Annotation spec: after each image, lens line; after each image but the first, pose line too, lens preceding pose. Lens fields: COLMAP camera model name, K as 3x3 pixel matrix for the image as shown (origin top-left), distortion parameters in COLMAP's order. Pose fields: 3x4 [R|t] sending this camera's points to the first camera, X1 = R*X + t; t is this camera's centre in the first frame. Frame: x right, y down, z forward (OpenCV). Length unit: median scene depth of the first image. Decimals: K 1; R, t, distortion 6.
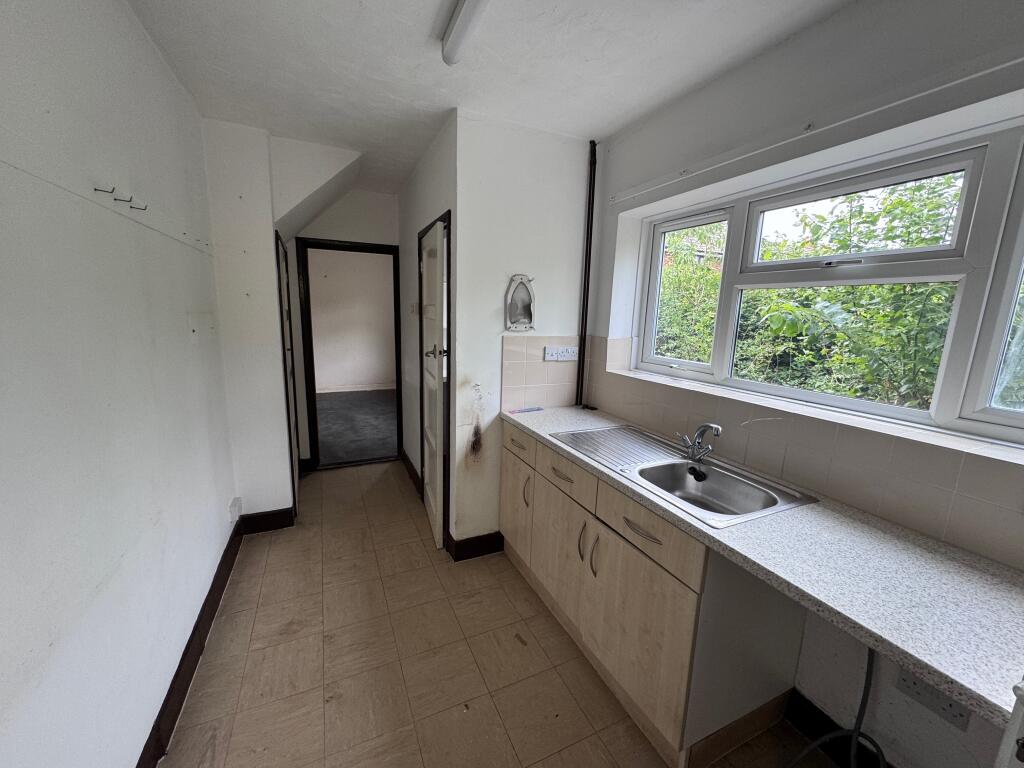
lens RADIAL K [[409.2, 0, 510.7], [0, 409.2, 384.4], [0, 0, 1]] dist [-0.001318, -0.000020]
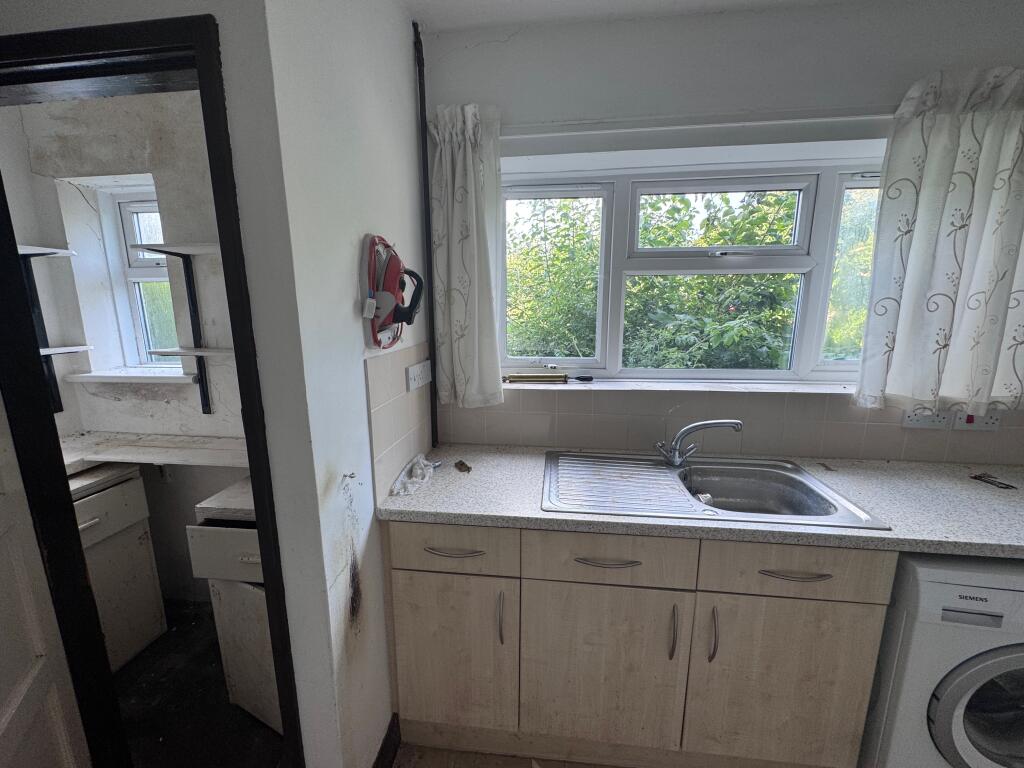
lens RADIAL K [[409.2, 0, 510.7], [0, 409.2, 384.4], [0, 0, 1]] dist [-0.001318, -0.000020]
pose [[0.523431, -0.195317, 0.829380, -0.442542], [0.173121, 0.977448, 0.120928, -0.157802], [-0.834296, 0.080286, 0.545440, 0.779895]]
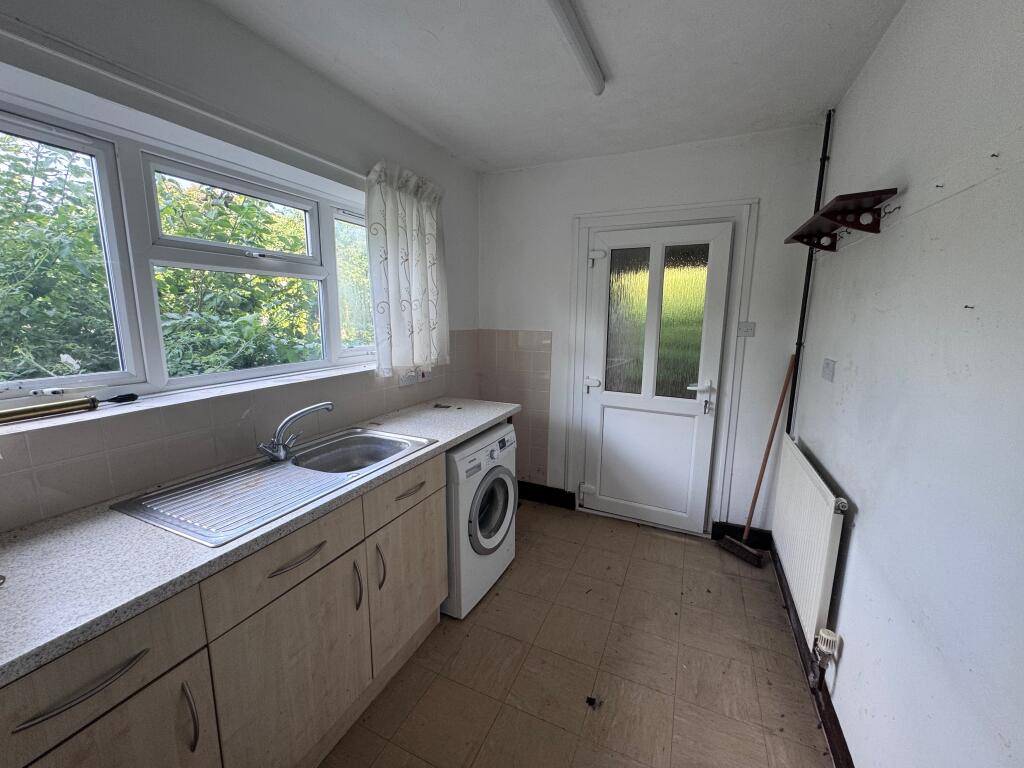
lens RADIAL K [[409.2, 0, 510.7], [0, 409.2, 384.4], [0, 0, 1]] dist [-0.001318, -0.000020]
pose [[-0.649539, -0.169435, 0.741209, -0.526329], [0.106619, 0.944924, 0.309435, -0.200654], [-0.752816, 0.280018, -0.595700, 1.088565]]
